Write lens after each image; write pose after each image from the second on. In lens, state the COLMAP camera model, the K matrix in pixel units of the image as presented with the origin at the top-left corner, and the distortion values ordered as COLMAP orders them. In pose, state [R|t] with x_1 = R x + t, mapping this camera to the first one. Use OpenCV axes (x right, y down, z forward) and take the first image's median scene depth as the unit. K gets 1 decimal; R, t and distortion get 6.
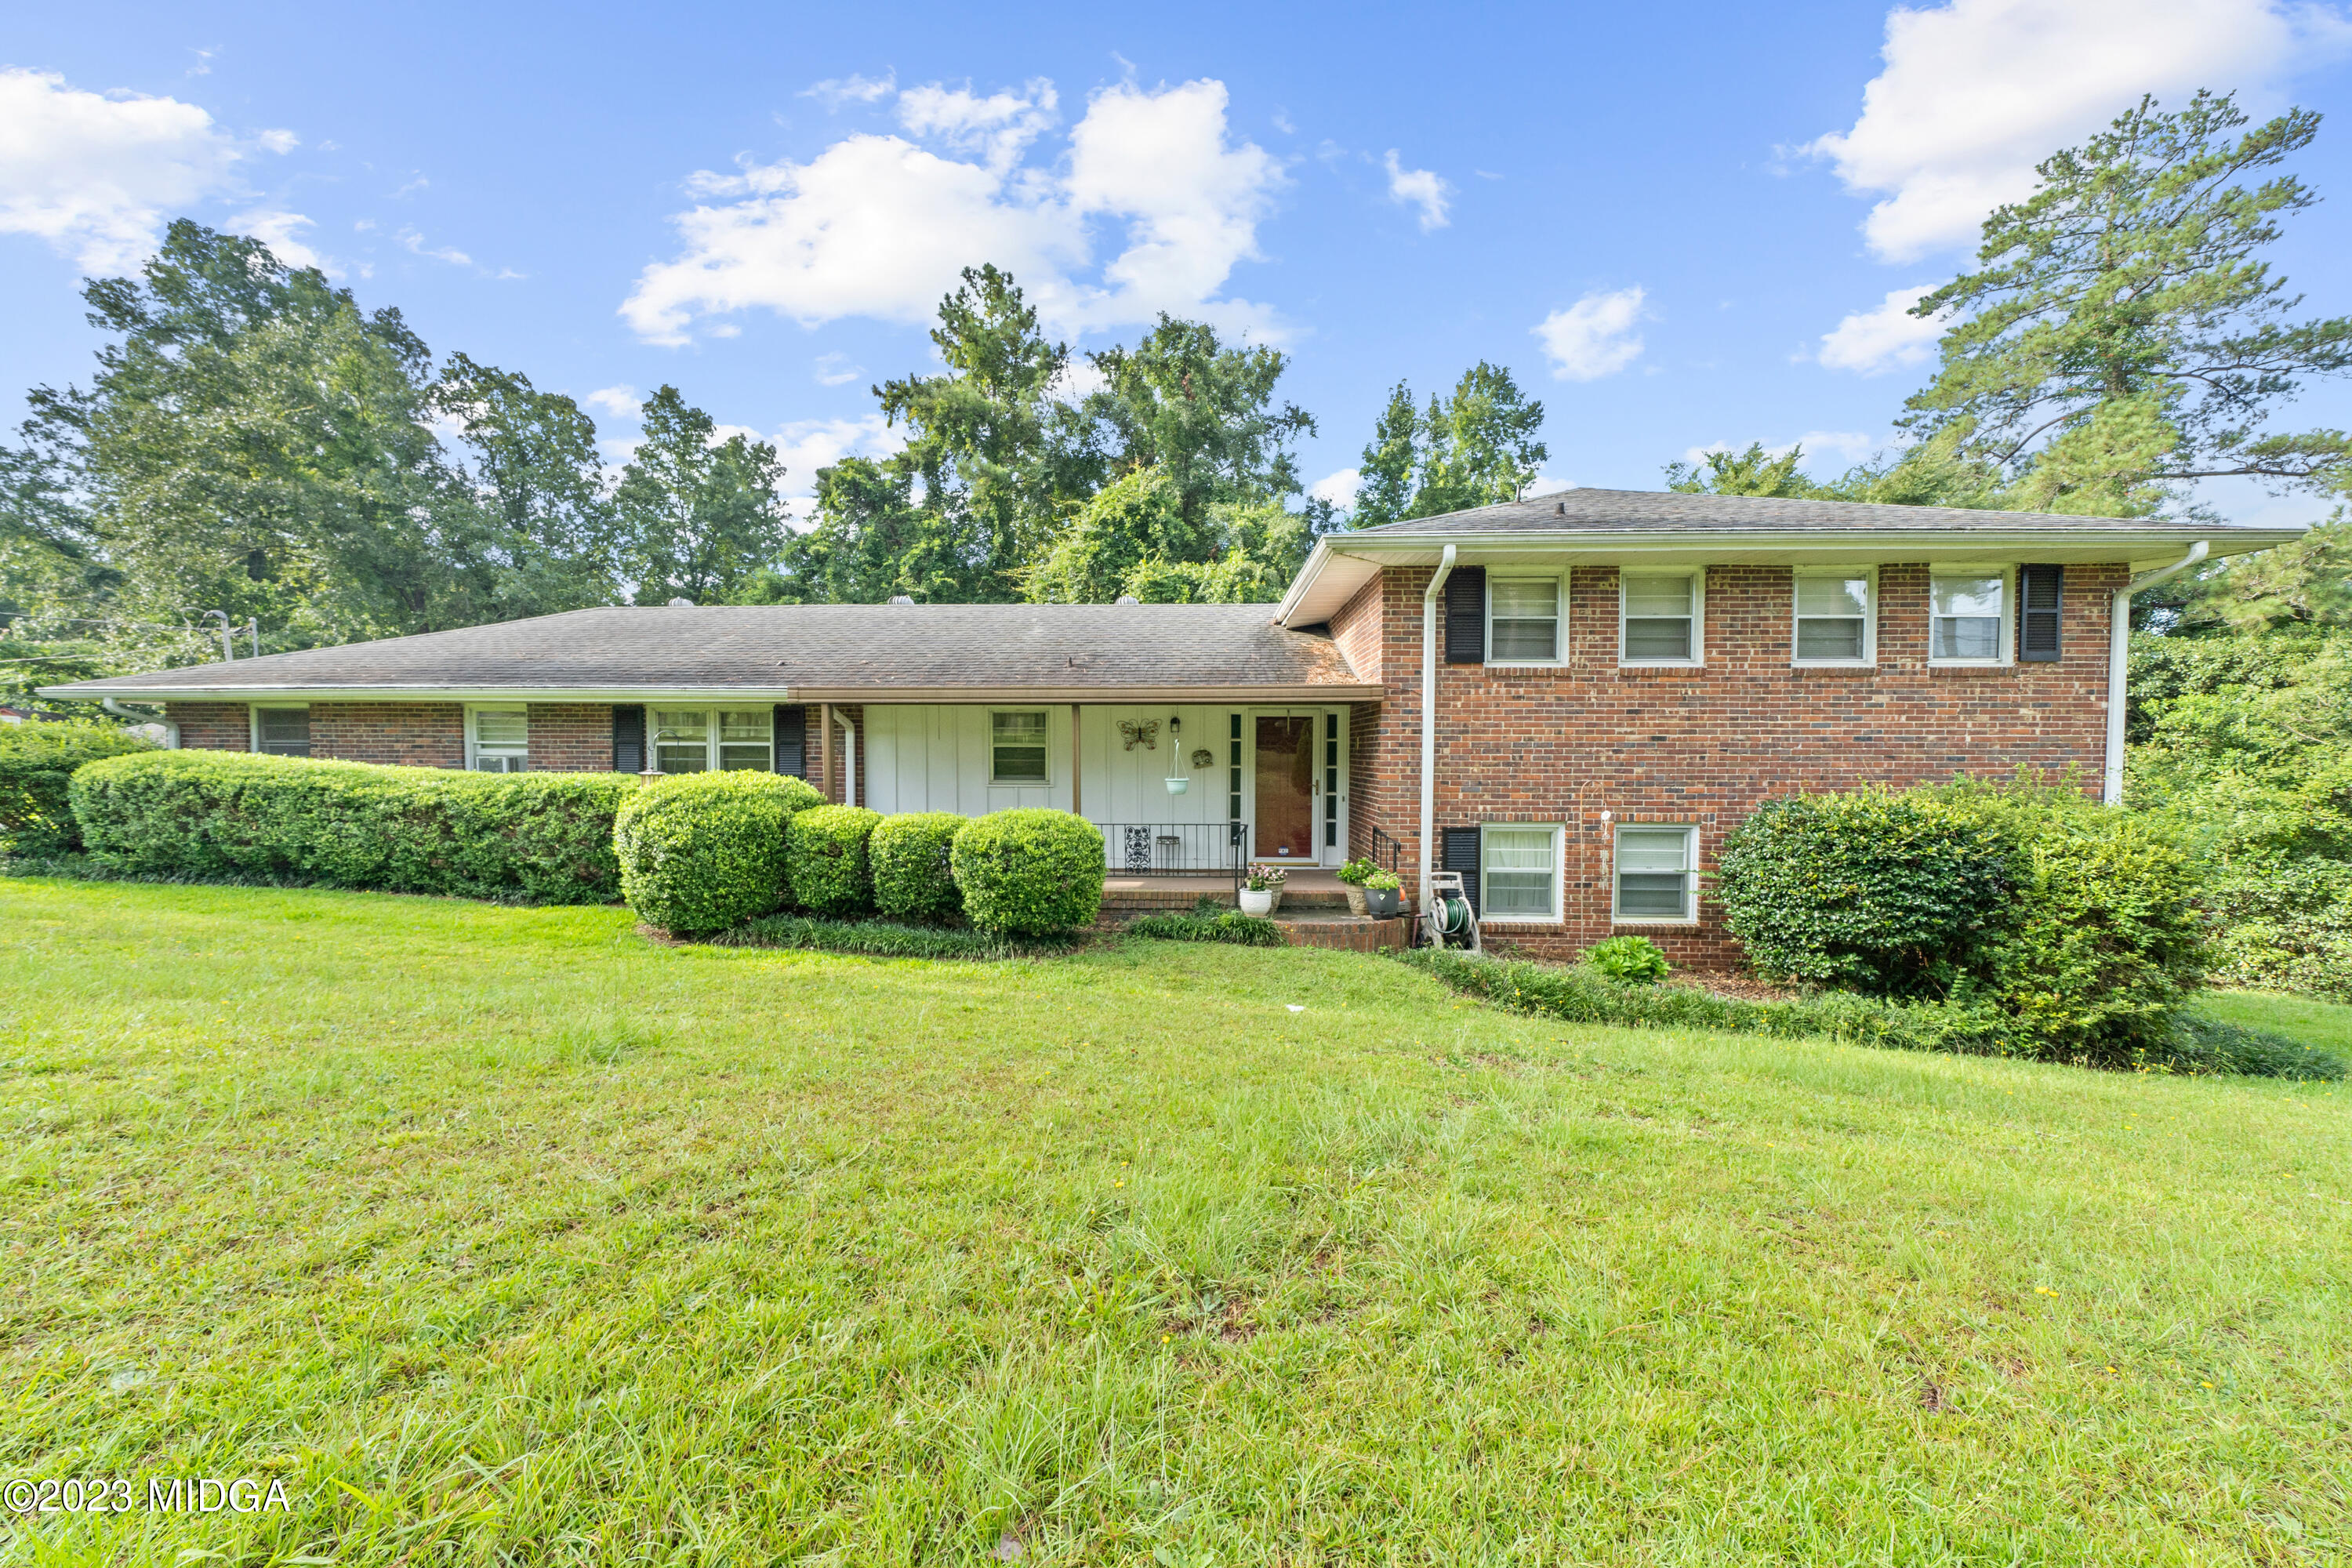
lens RADIAL K [[822.6, 0, 1176.7], [0, 822.6, 779.7], [0, 0, 1]] dist [-0.002621, -0.000169]
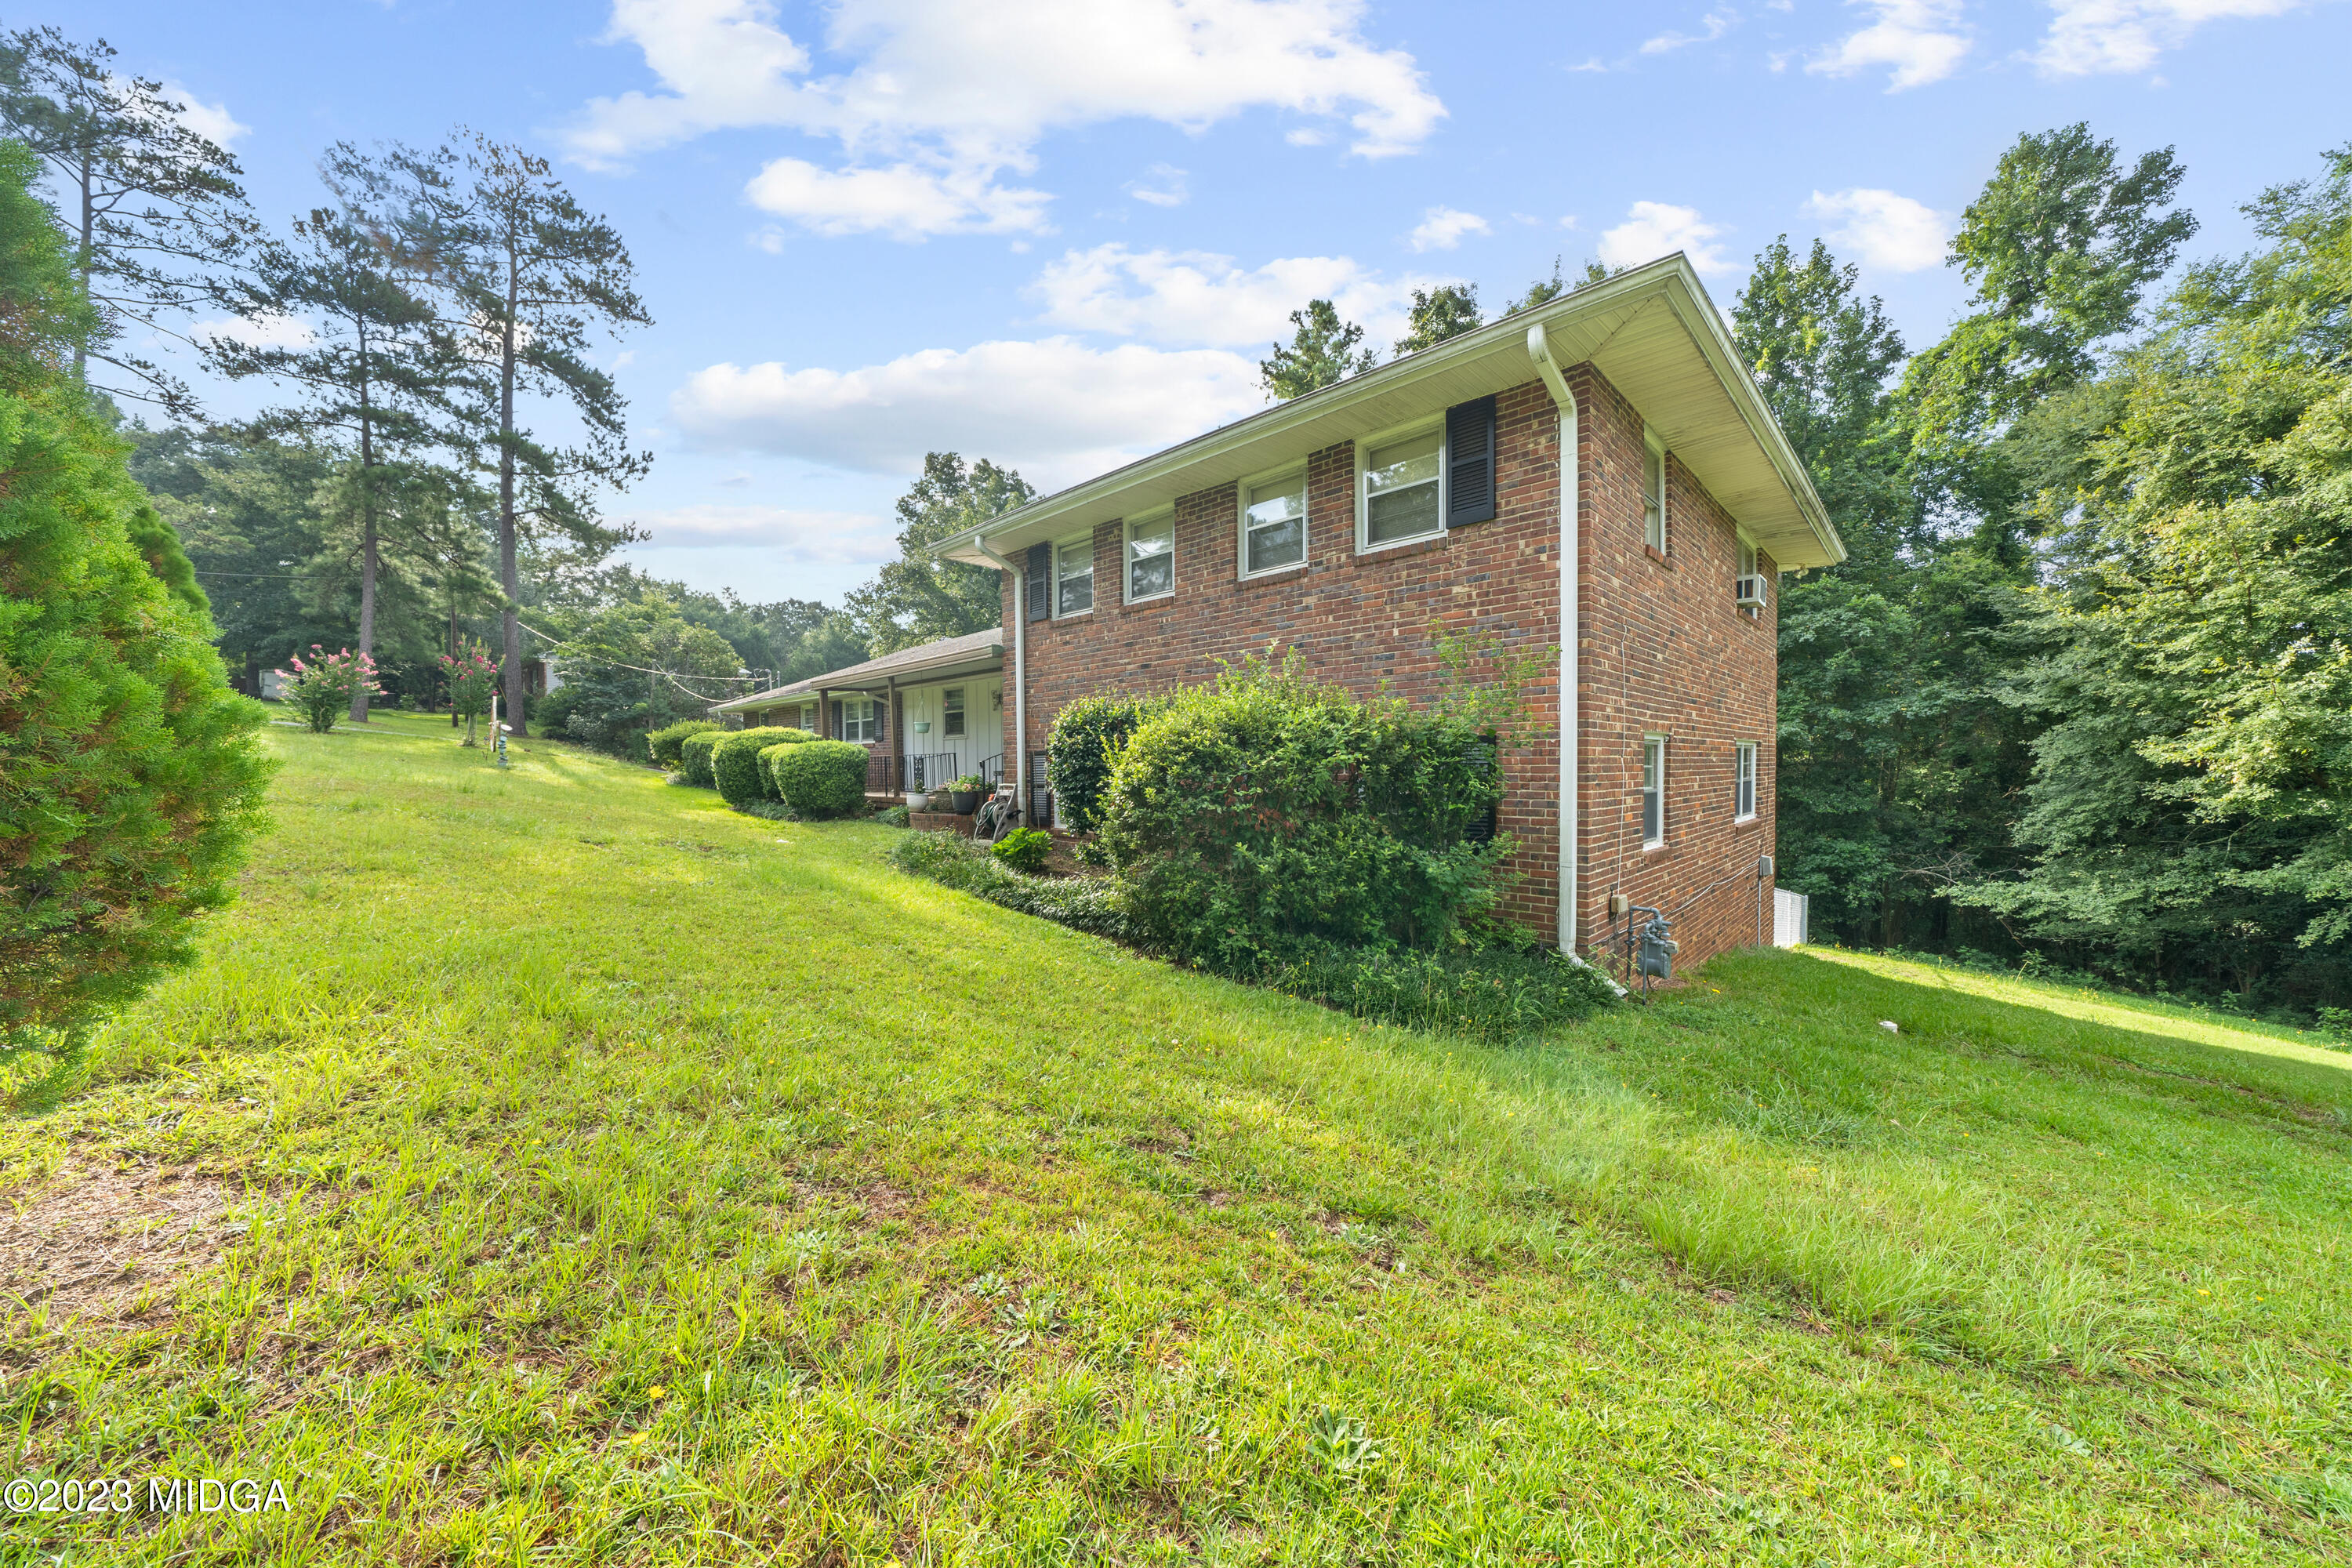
lens RADIAL K [[822.6, 0, 1175.7], [0, 822.6, 785.8], [0, 0, 1]] dist [-0.002621, -0.000169]
pose [[0.742408, 0.001948, -0.669946, 1.362057], [-0.005491, 0.999980, -0.003177, 0.113719], [0.669926, 0.006037, 0.742403, 0.211621]]
